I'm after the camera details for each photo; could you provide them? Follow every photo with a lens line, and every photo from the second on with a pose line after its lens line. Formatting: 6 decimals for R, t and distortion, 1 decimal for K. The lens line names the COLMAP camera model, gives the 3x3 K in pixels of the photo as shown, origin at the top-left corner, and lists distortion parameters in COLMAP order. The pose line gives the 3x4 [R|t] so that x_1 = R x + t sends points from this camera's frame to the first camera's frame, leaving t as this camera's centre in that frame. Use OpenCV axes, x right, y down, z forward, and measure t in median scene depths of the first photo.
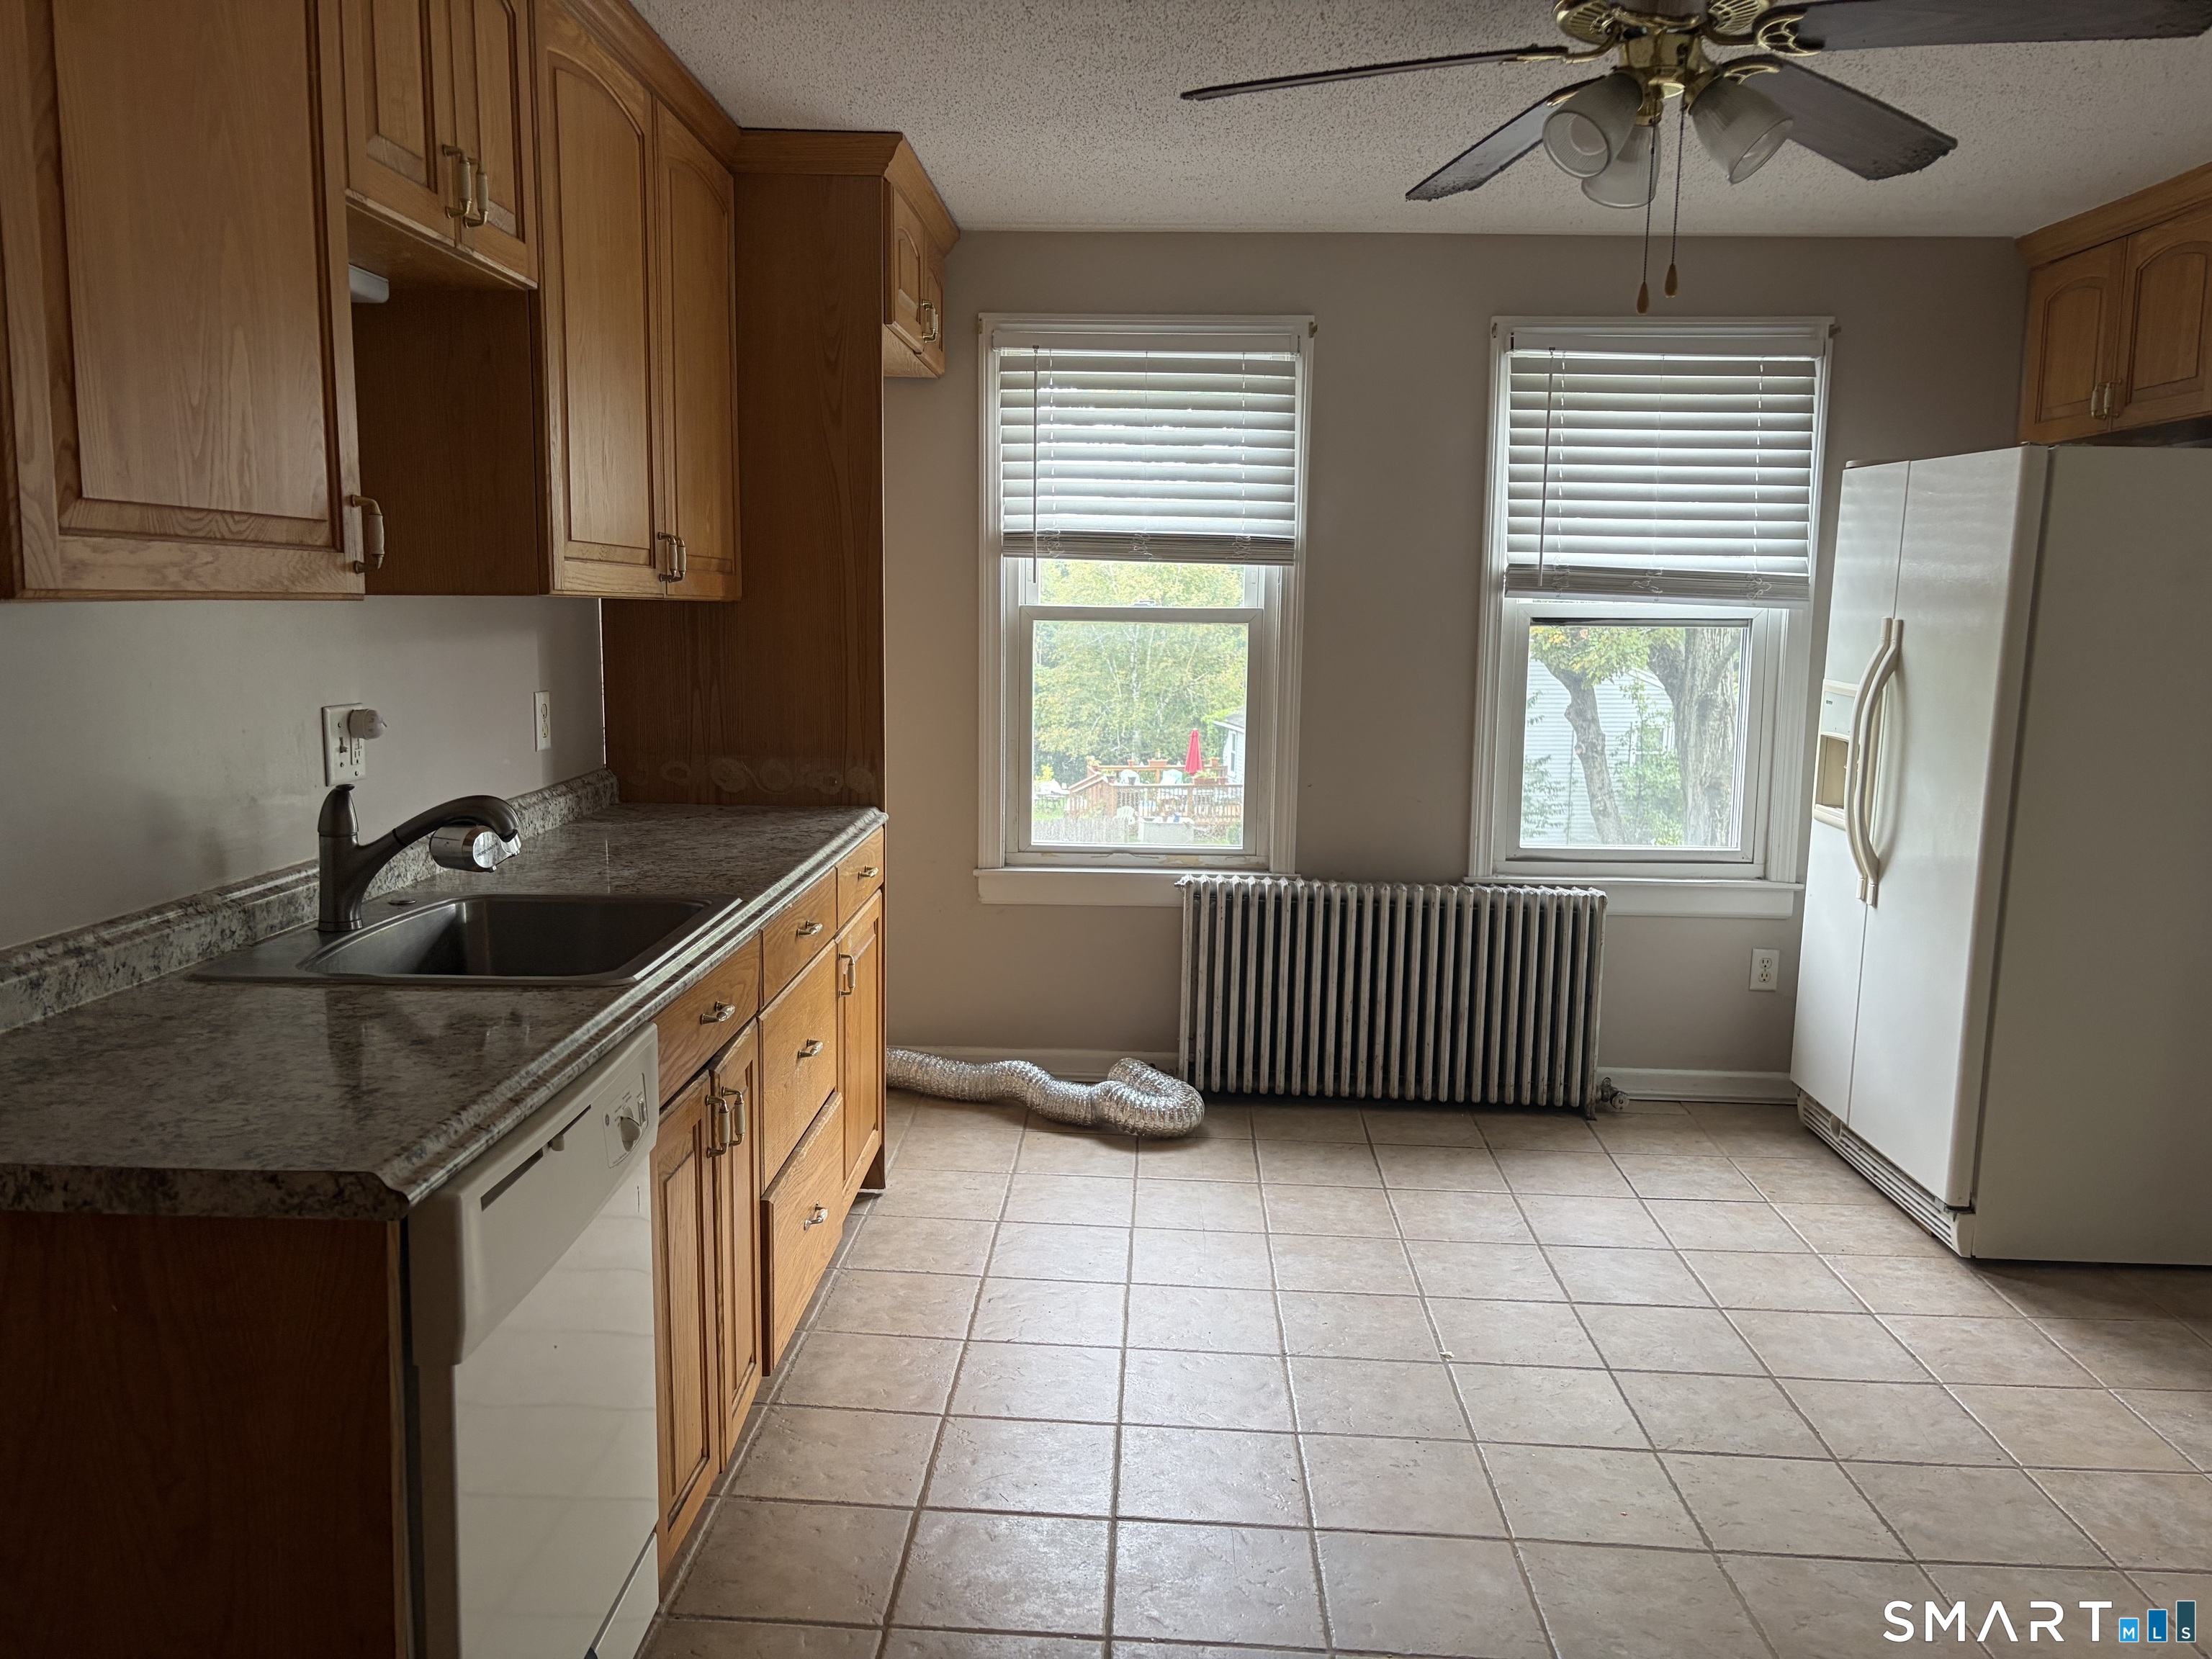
lens RADIAL K [[1648.4, 0, 1106.0], [0, 1648.4, 829.5], [0, 0, 1]] dist [0.102677, -0.342753]
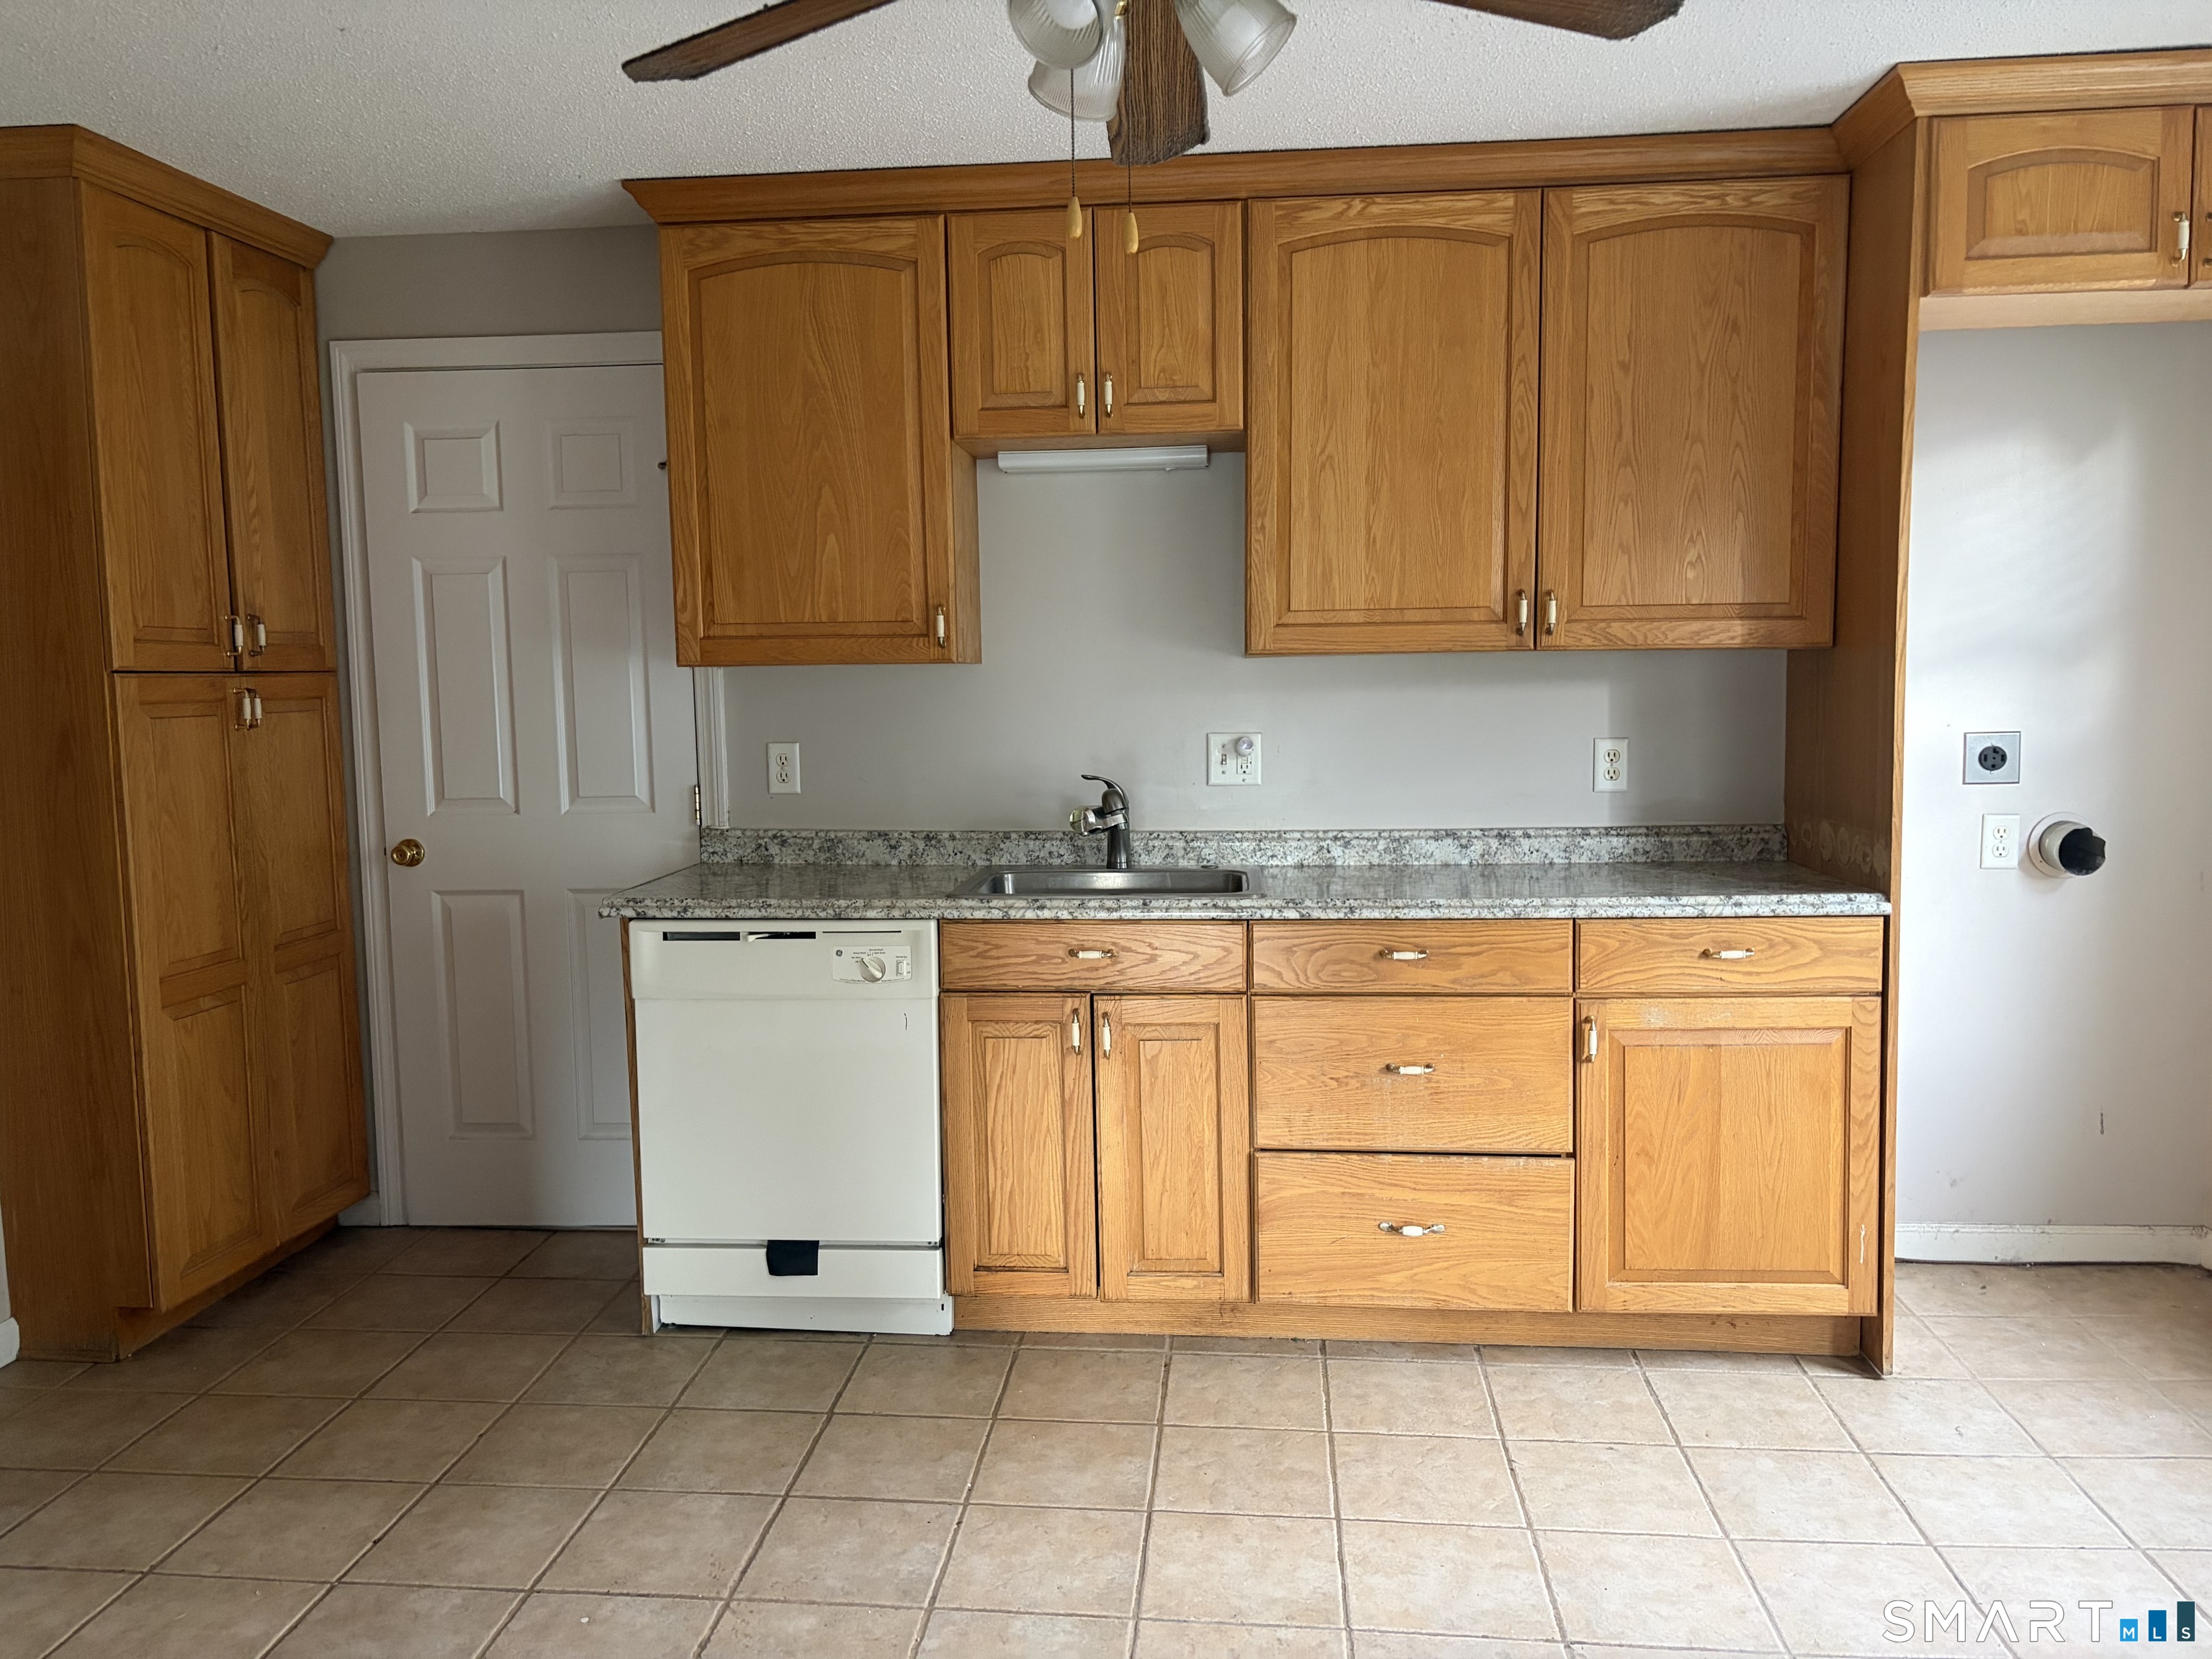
lens RADIAL K [[1648.4, 0, 1106.0], [0, 1648.4, 829.5], [0, 0, 1]] dist [0.102677, -0.342753]
pose [[-0.073570, 0.067441, -0.995007, 1.140903], [-0.123527, 0.989412, 0.076195, -0.097971], [0.989610, 0.128516, -0.064460, 1.097933]]
